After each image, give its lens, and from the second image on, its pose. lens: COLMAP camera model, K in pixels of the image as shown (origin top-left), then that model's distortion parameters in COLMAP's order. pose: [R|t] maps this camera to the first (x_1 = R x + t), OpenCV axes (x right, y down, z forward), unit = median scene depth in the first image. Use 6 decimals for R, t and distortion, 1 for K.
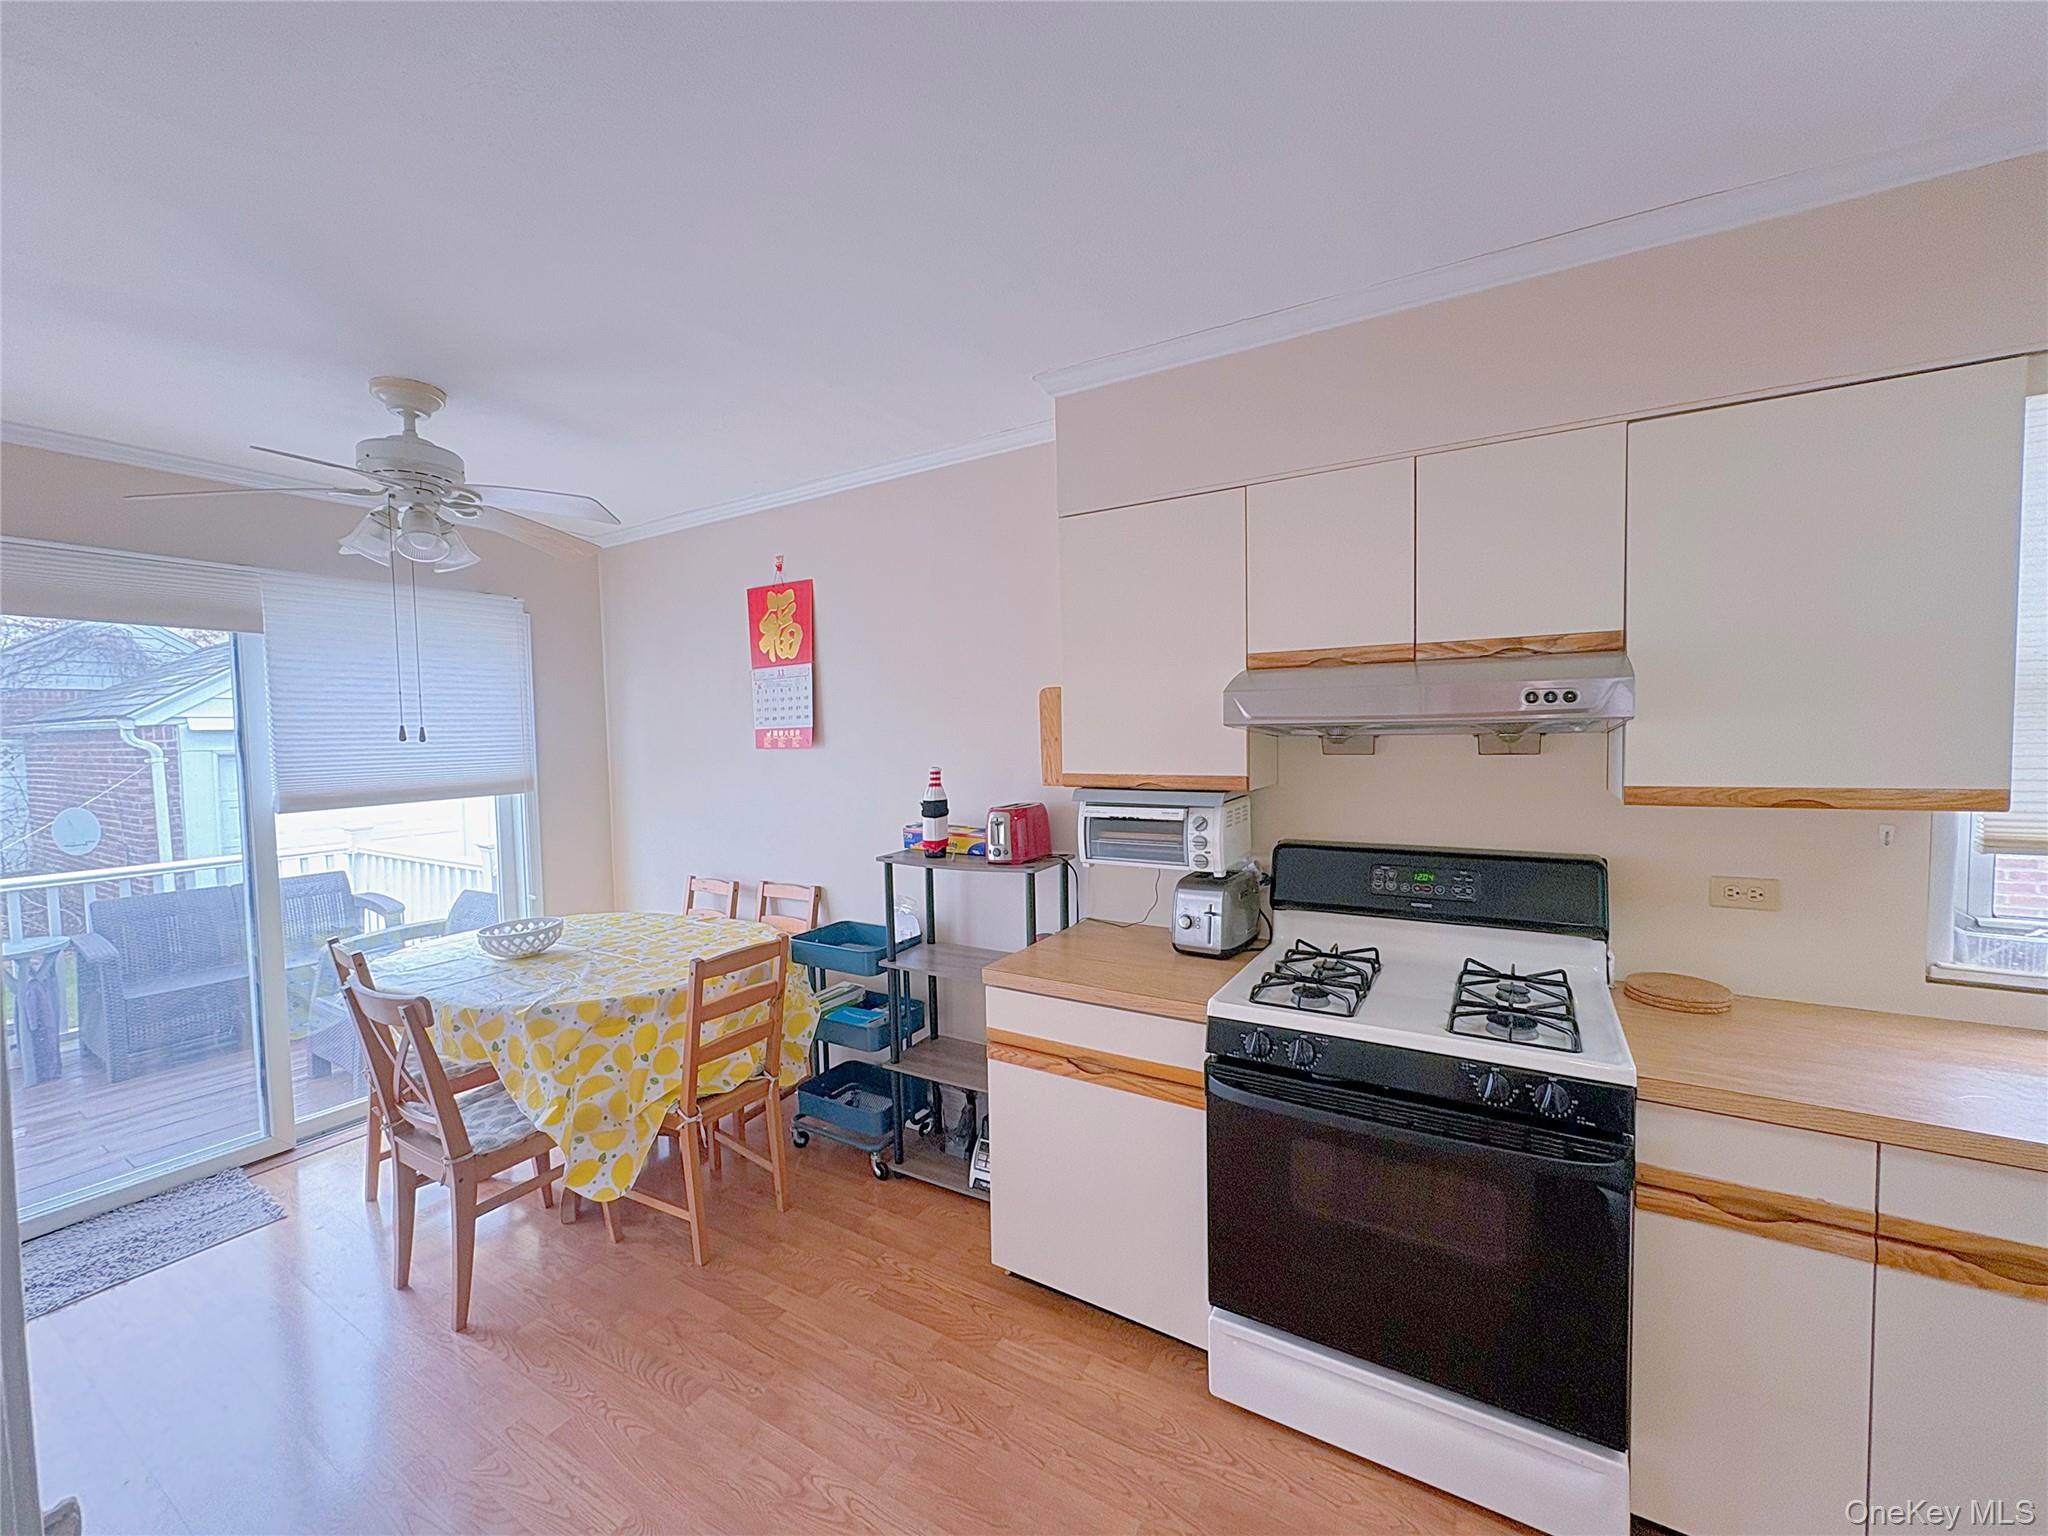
lens RADIAL K [[809.0, 0, 1037.2], [0, 809.0, 768.9], [0, 0, 1]] dist [-0.000033, -0.000544]
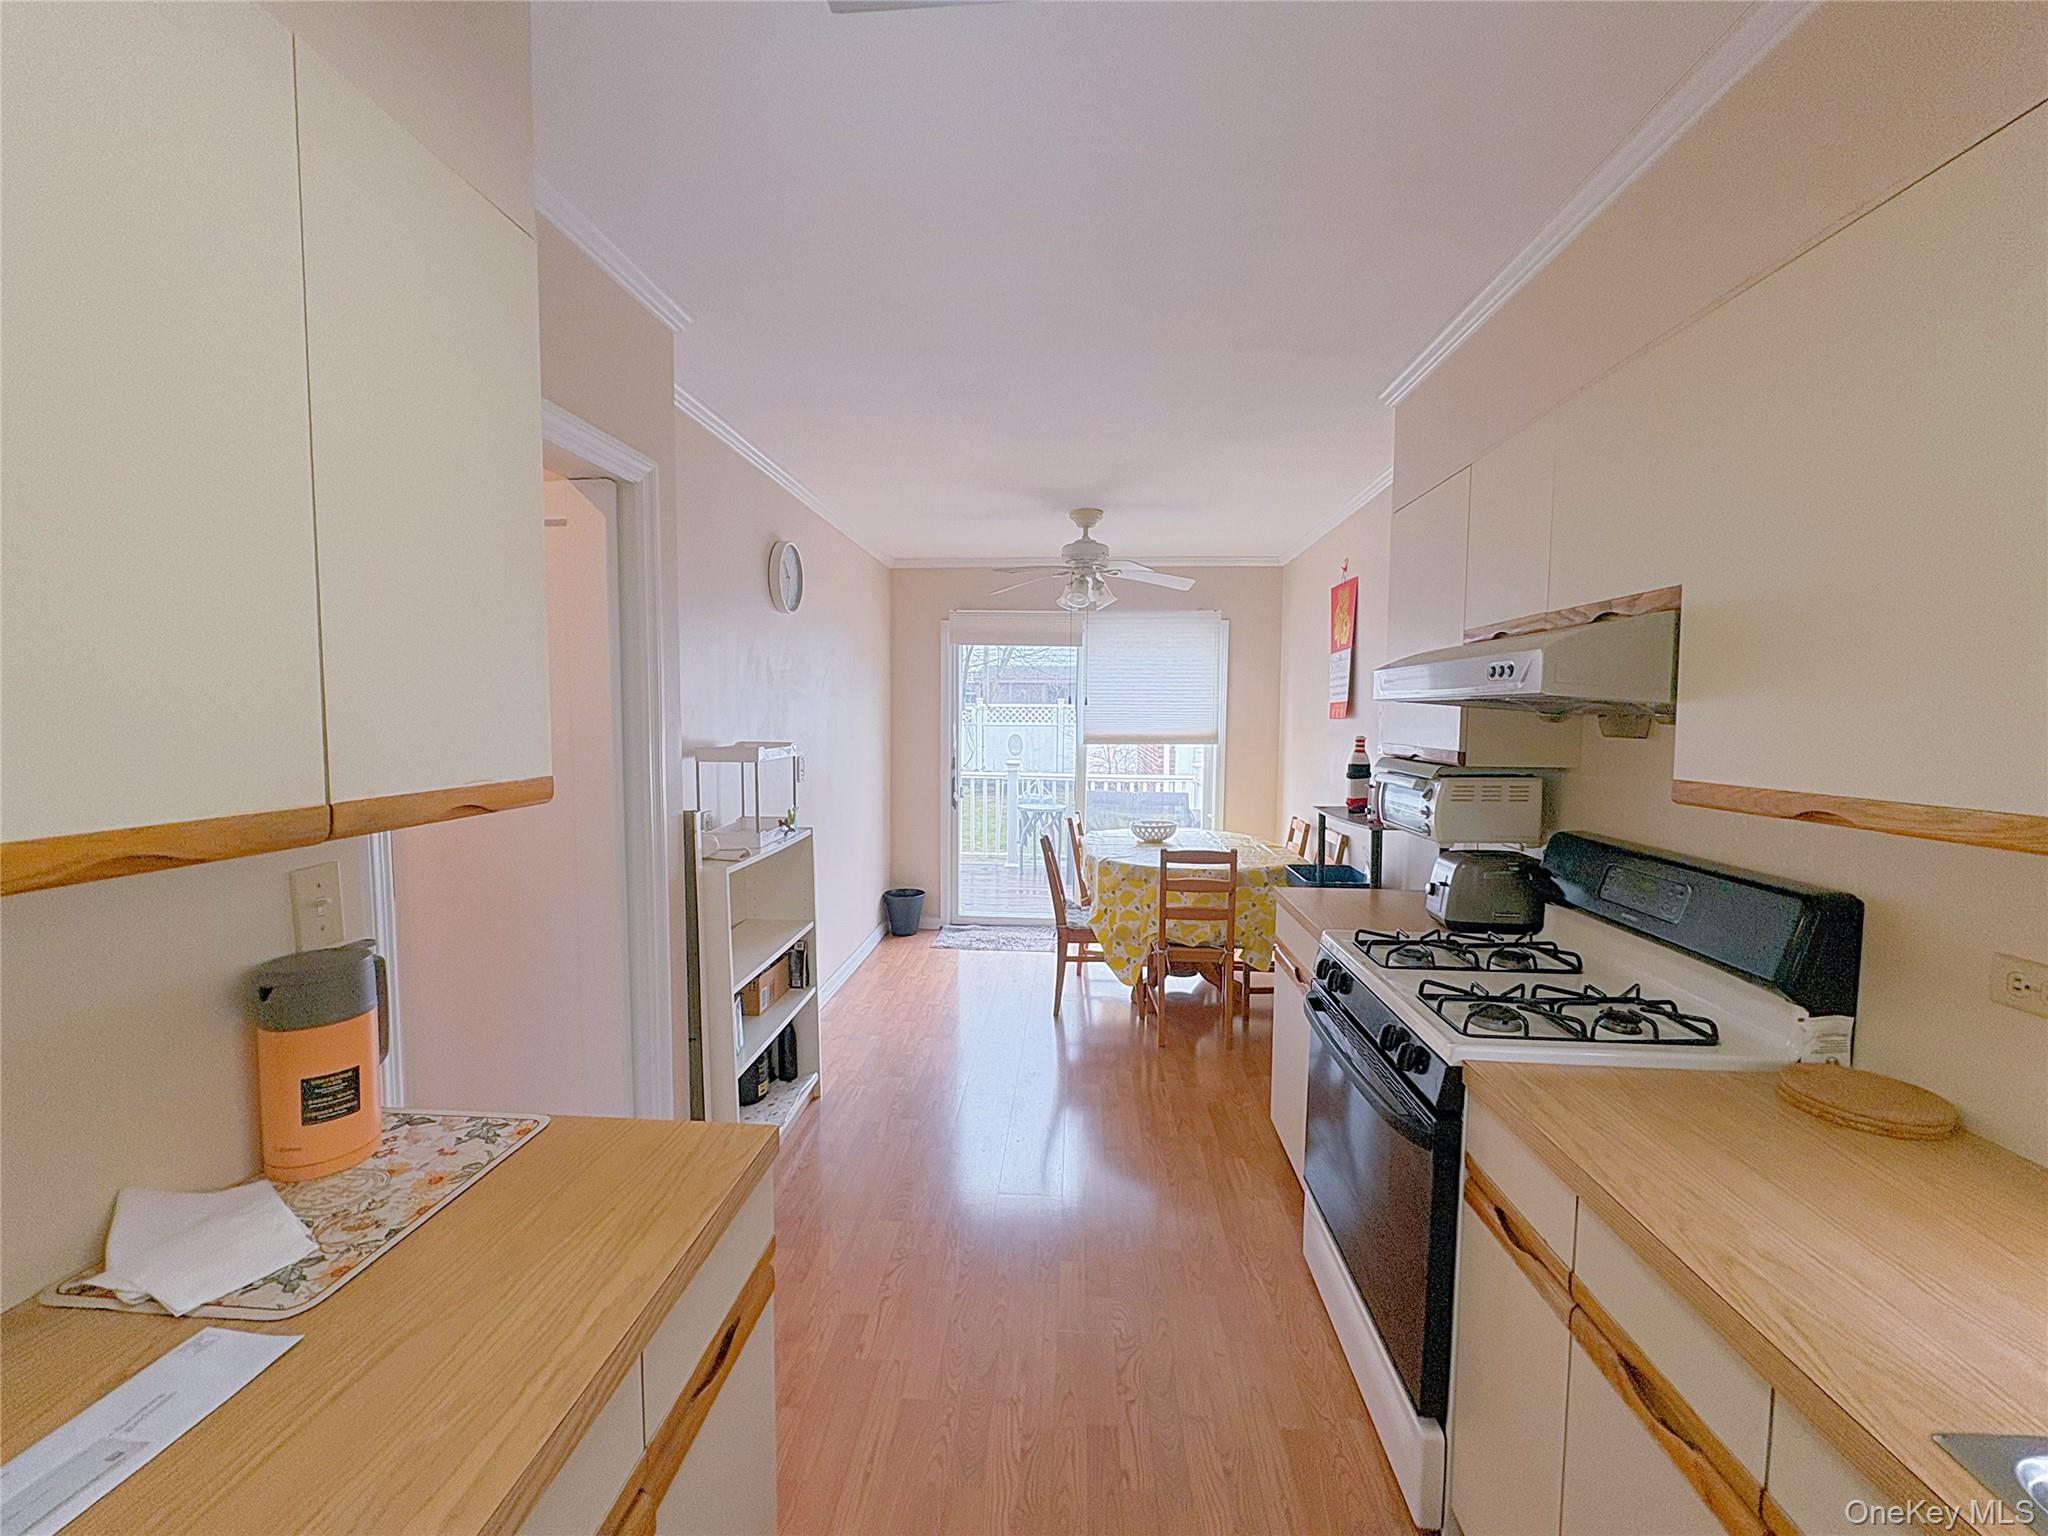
lens RADIAL K [[809.0, 0, 1030.8], [0, 809.0, 768.1], [0, 0, 1]] dist [-0.000033, -0.000544]
pose [[0.462960, 0.085038, -0.882290, 0.818402], [-0.061885, 0.996059, 0.063530, -0.000921], [0.884216, 0.025189, 0.466398, 0.044818]]
